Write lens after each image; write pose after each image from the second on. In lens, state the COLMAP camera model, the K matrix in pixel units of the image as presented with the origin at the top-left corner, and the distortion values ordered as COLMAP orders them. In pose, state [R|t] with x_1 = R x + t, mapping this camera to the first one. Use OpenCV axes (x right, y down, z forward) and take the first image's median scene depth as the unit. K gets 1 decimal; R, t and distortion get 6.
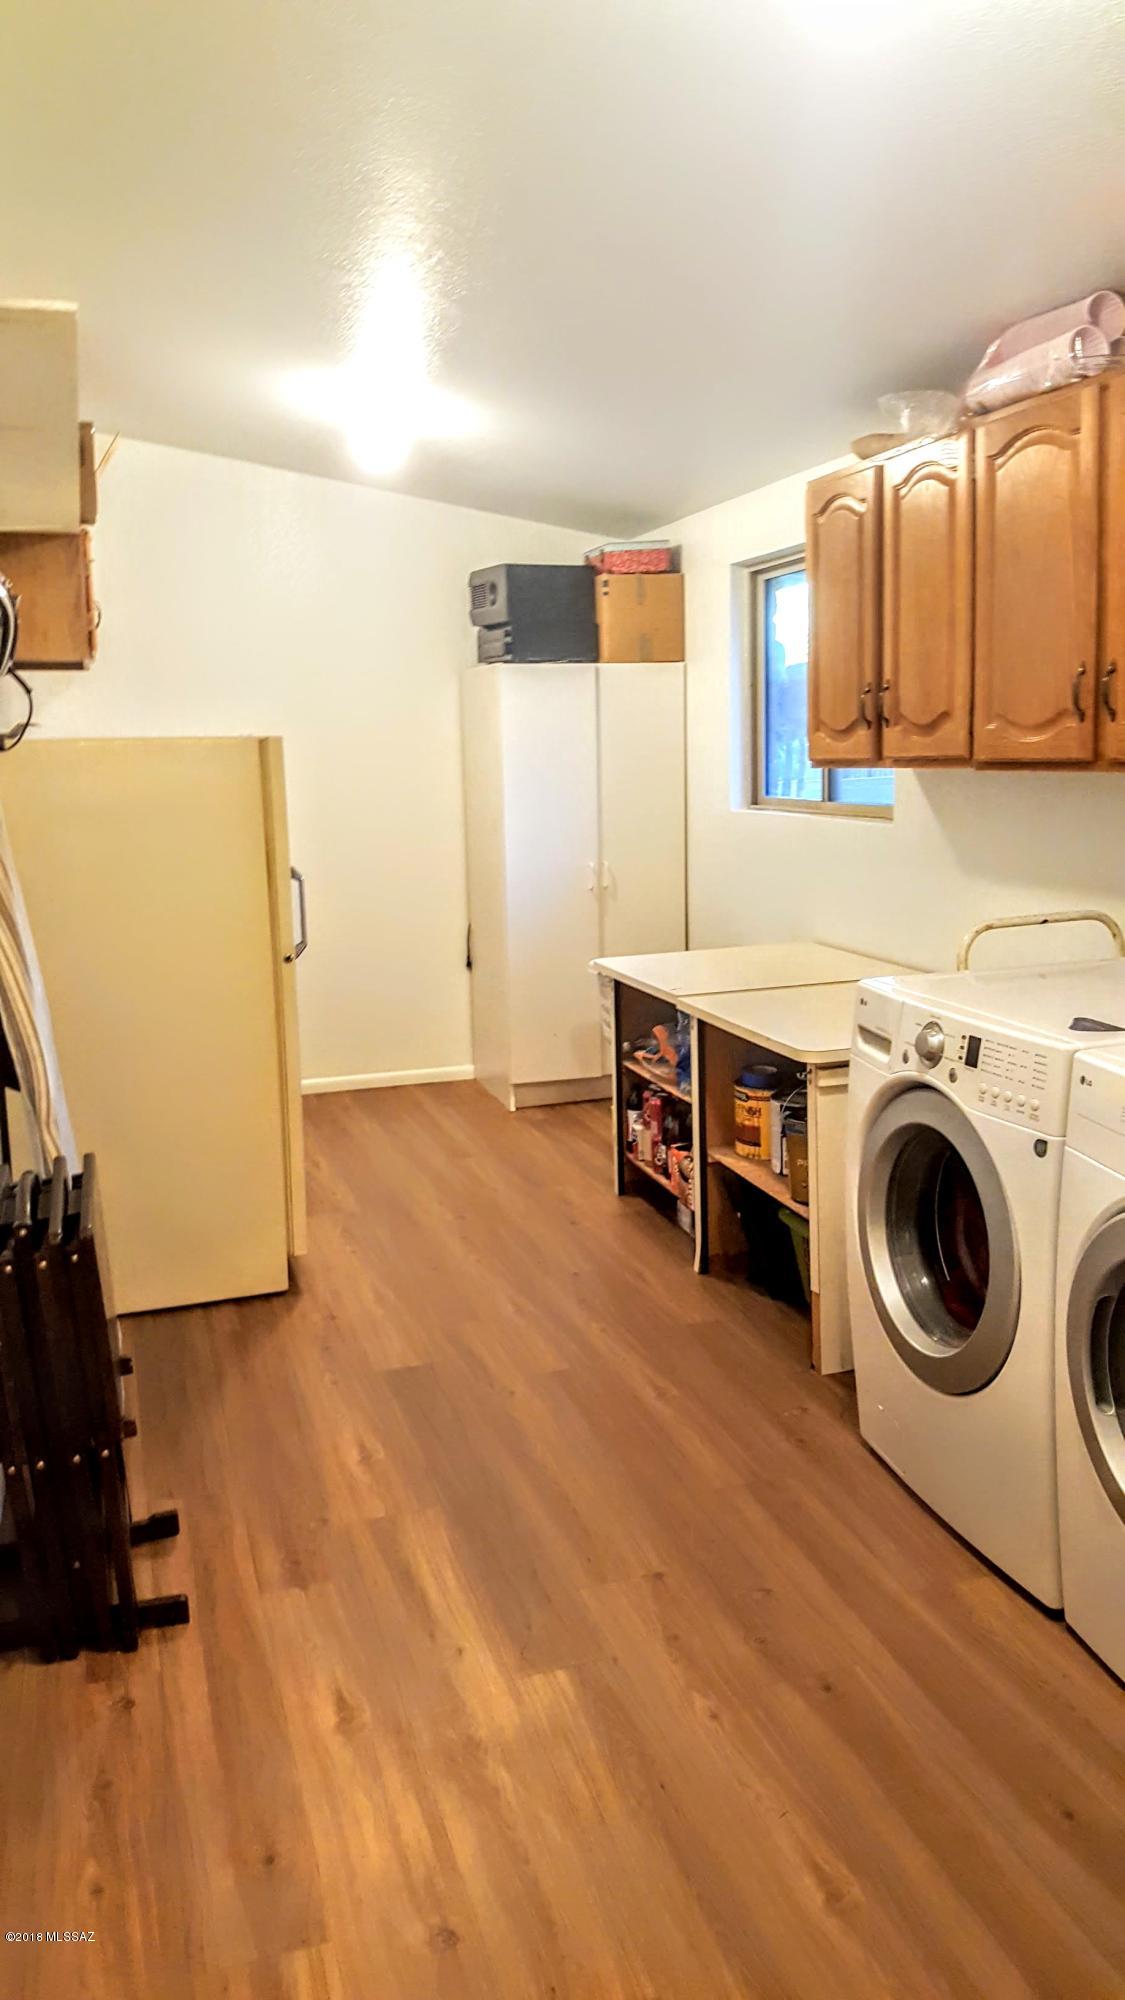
lens RADIAL K [[1554.2, 0, 562.5], [0, 1554.2, 1000.0], [0, 0, 1]] dist [0.249342, -0.596571]
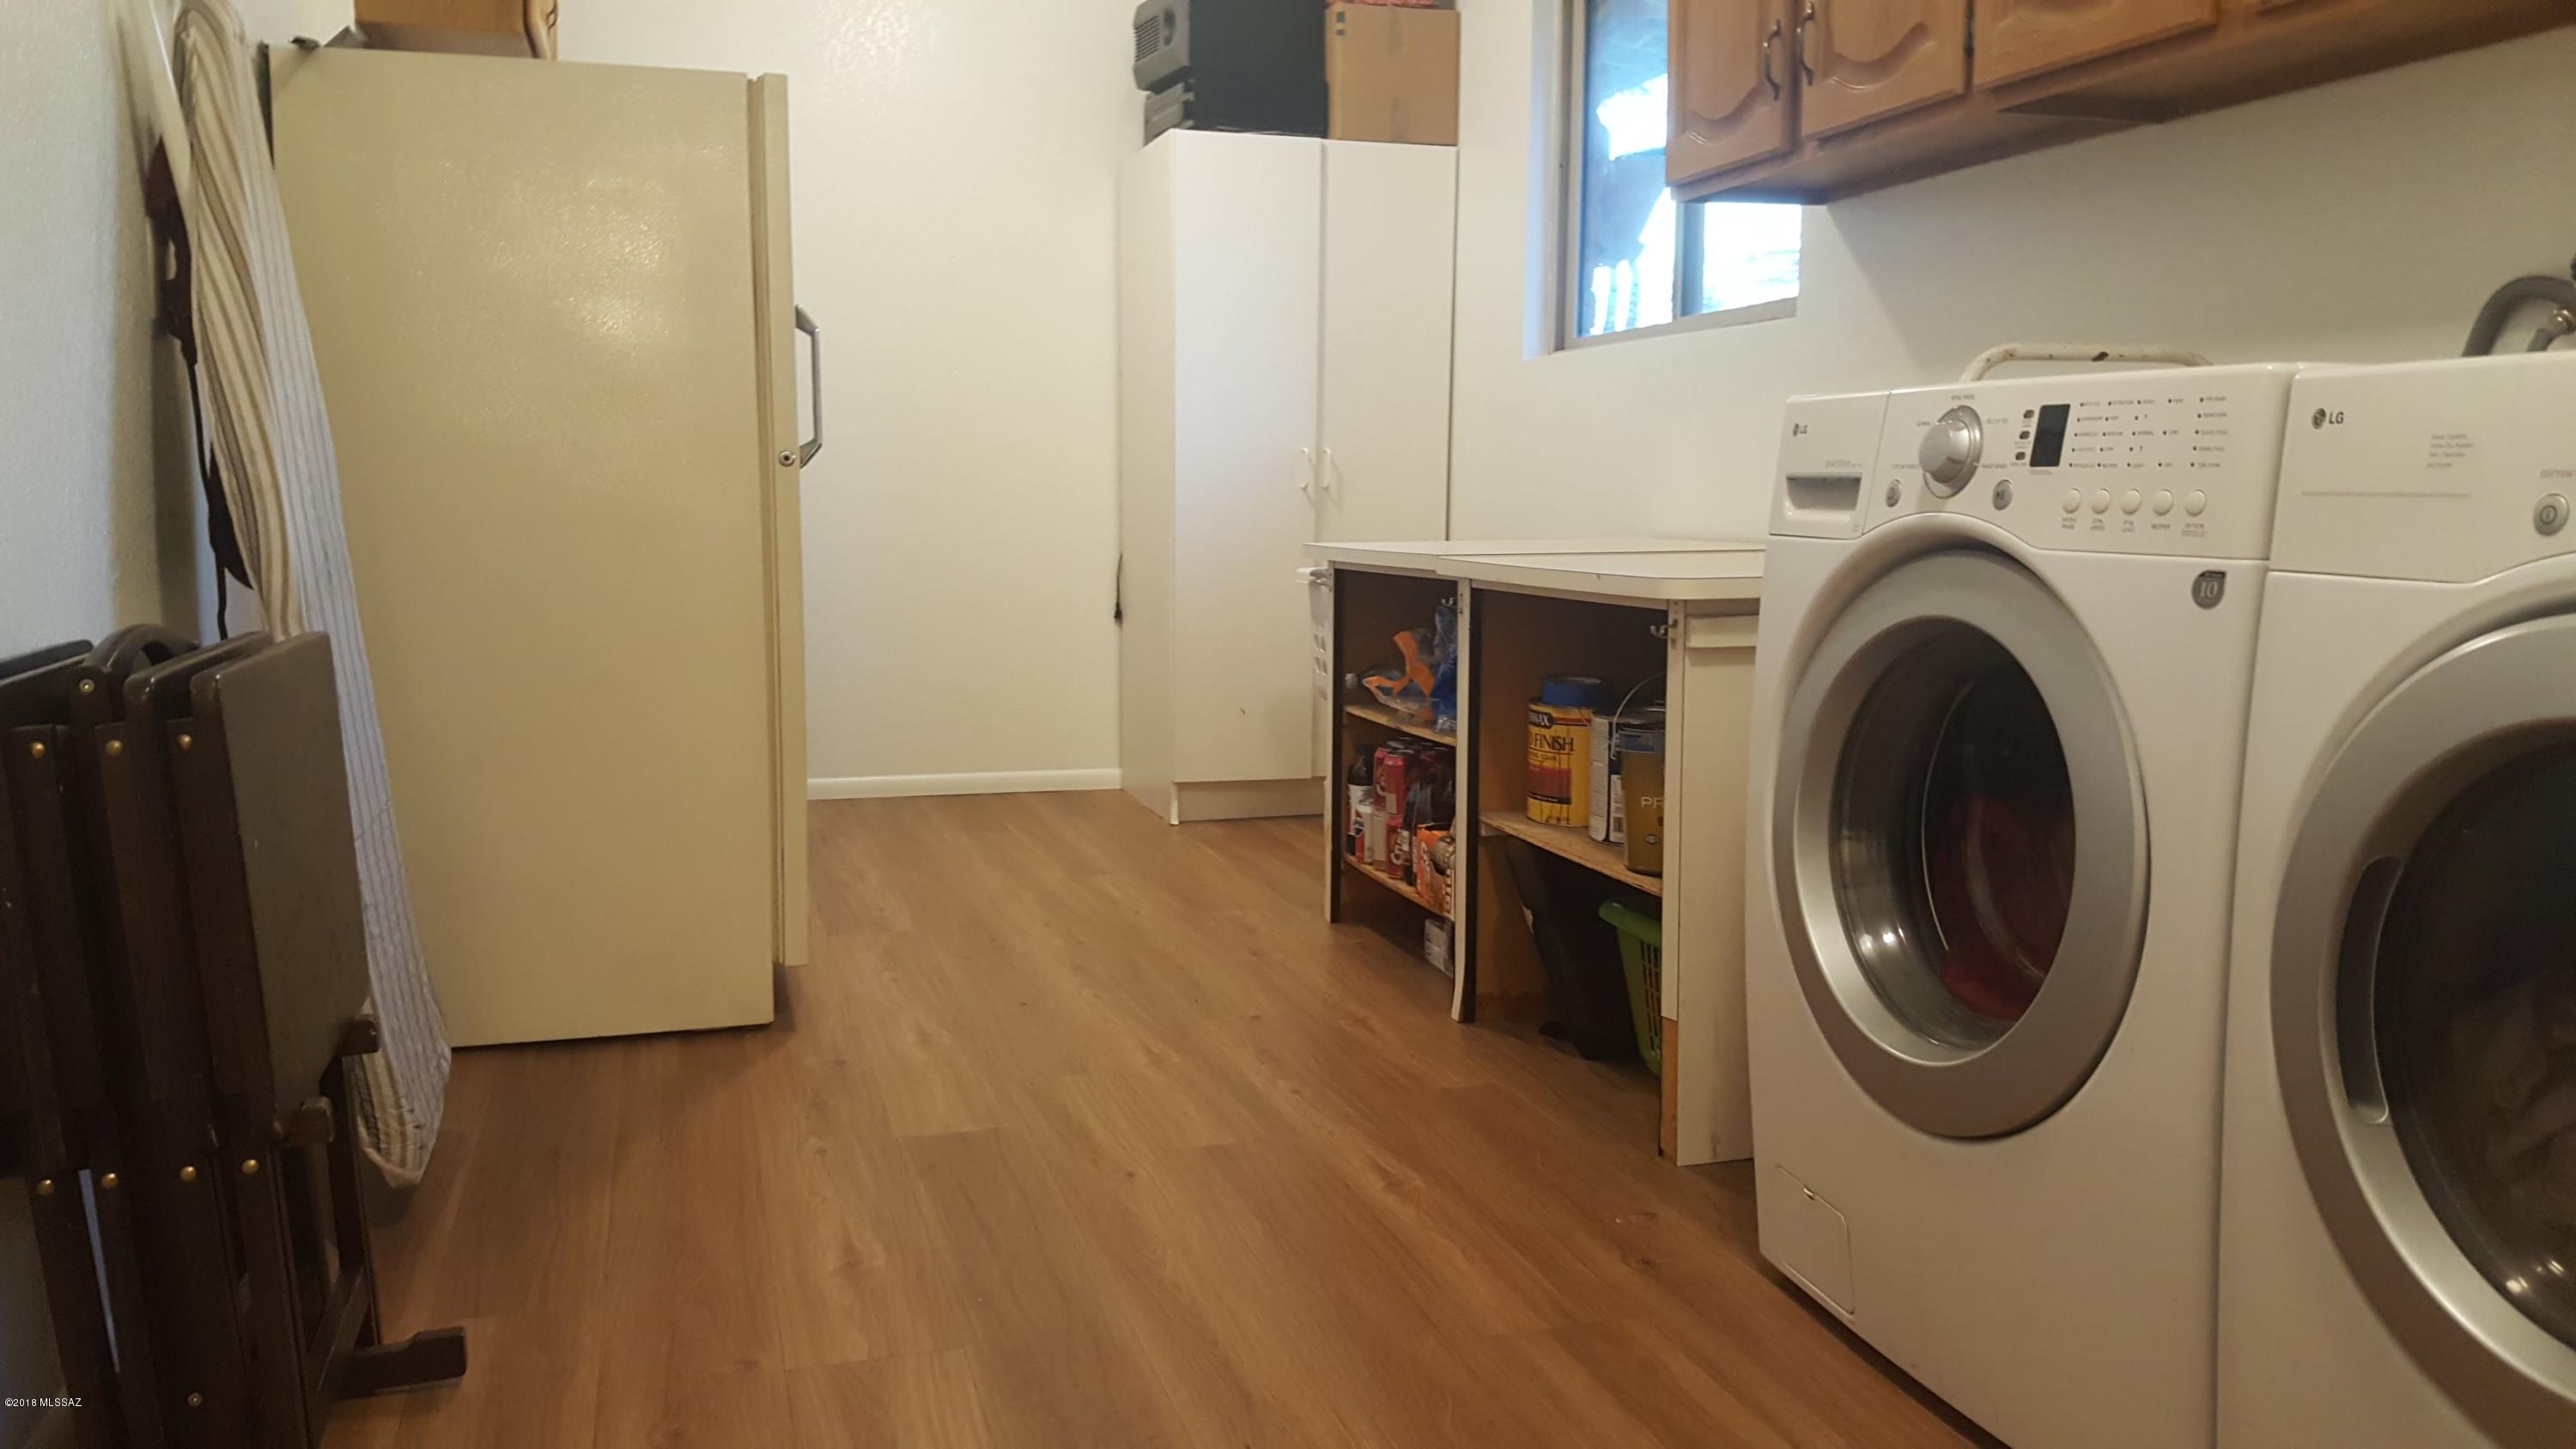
lens RADIAL K [[2002.1, 0, 1258.4], [0, 2002.1, 744.9], [0, 0, 1]] dist [0.249342, -0.596571]
pose [[0.999485, 0.031403, -0.006588, 0.011874], [-0.031648, 0.998656, -0.041052, 0.106628], [0.005290, 0.041240, 0.999135, 0.230549]]
